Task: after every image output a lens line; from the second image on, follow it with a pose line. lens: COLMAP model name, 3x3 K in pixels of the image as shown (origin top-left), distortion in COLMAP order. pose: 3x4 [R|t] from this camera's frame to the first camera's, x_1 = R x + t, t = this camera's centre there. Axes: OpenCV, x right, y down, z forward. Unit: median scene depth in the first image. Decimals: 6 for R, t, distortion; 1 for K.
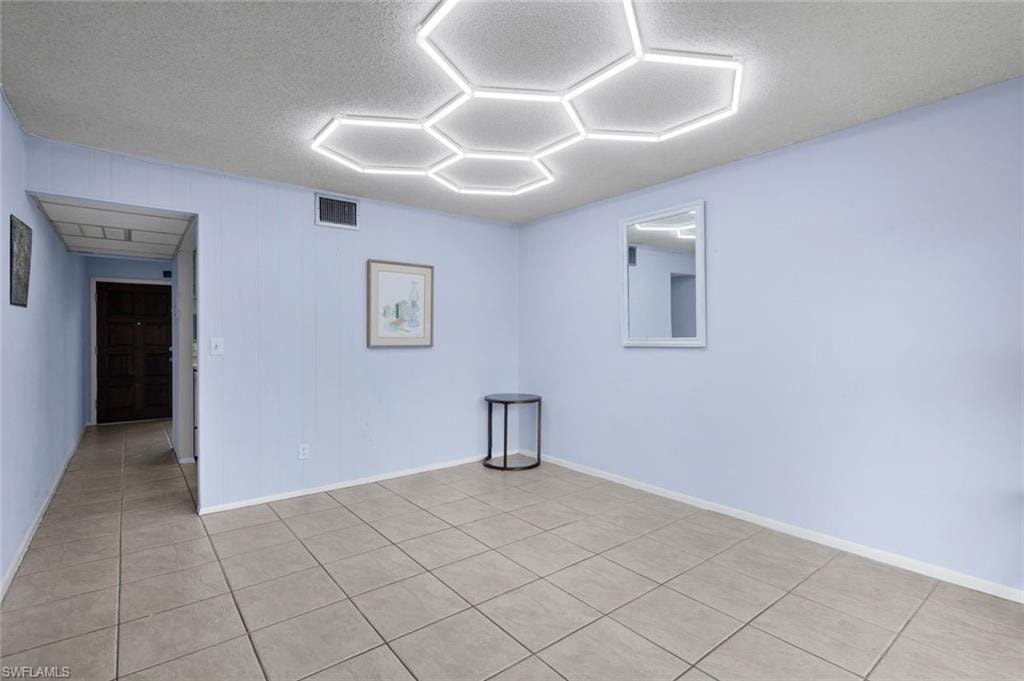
lens RADIAL K [[481.8, 0, 512.0], [0, 481.8, 340.5], [0, 0, 1]] dist [0.001360, 0.000049]
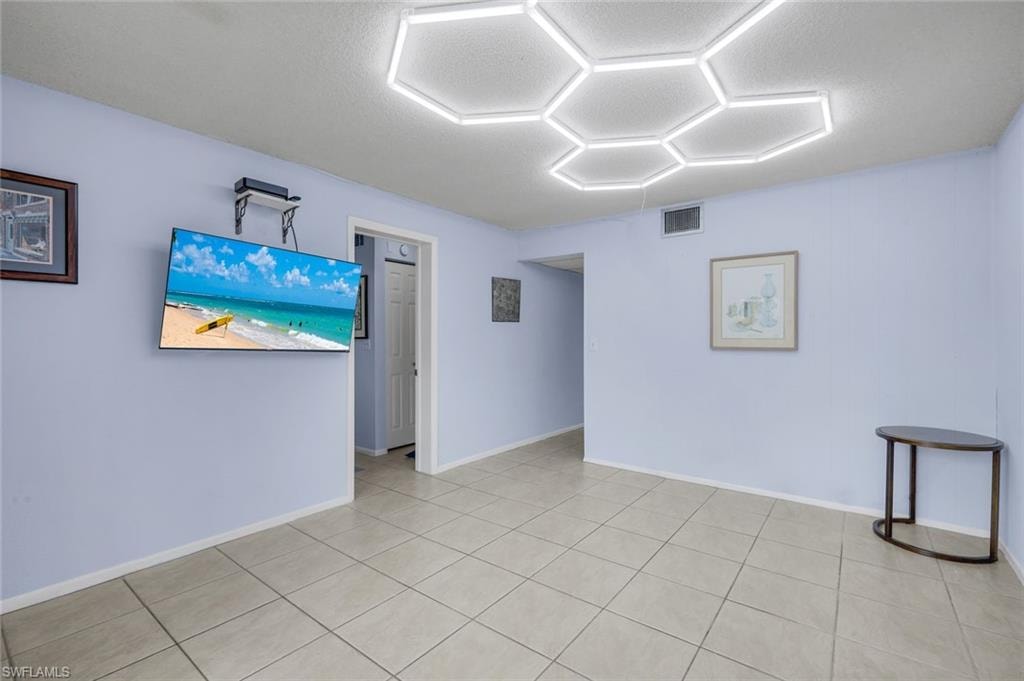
lens RADIAL K [[453.4, 0, 512.2], [0, 453.4, 337.4], [0, 0, 1]] dist [0.003110, -0.000098]
pose [[0.242519, 0.000904, -0.970146, 0.496107], [-0.008838, 0.999960, -0.001278, -0.003524], [0.970107, 0.008885, 0.242517, 0.374899]]
